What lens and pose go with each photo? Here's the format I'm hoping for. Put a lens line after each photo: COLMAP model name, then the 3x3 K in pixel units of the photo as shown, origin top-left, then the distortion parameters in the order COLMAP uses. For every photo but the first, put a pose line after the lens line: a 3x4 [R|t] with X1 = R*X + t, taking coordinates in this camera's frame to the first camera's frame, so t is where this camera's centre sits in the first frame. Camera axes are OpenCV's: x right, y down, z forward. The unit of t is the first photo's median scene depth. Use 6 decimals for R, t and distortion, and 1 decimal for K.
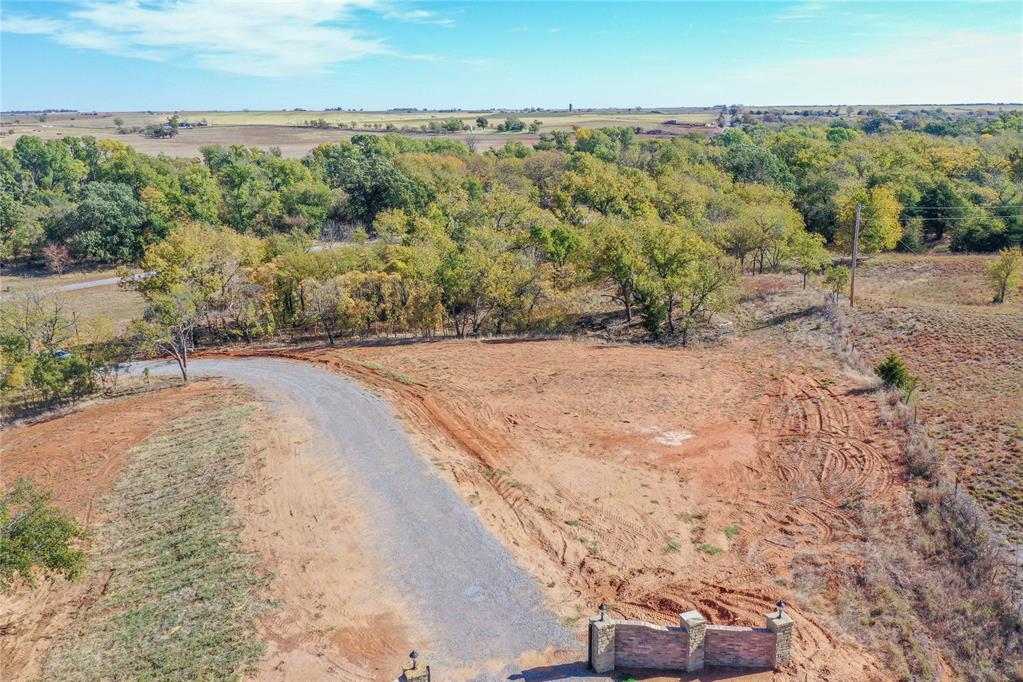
lens RADIAL K [[836.0, 0, 506.8], [0, 836.0, 349.6], [0, 0, 1]] dist [-0.005055, 0.004343]
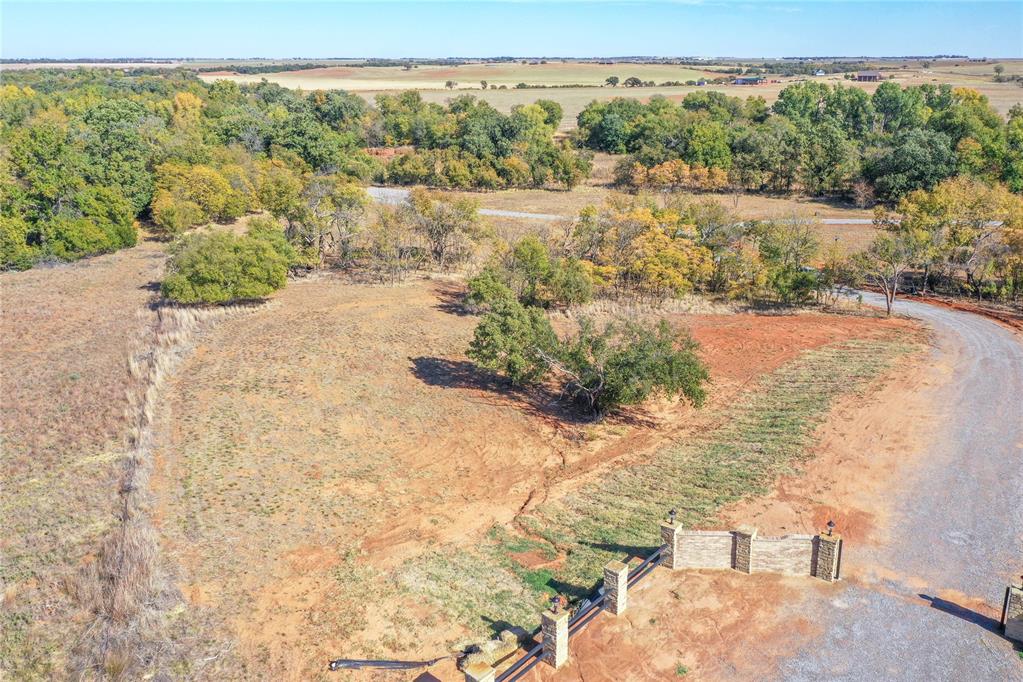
lens RADIAL K [[836.0, 0, 520.3], [0, 836.0, 336.2], [0, 0, 1]] dist [-0.005055, 0.004343]
pose [[0.576738, 0.266833, -0.772123, 0.159214], [-0.229148, 0.960049, 0.160615, -0.001270], [0.784133, 0.084298, 0.614841, -0.052901]]
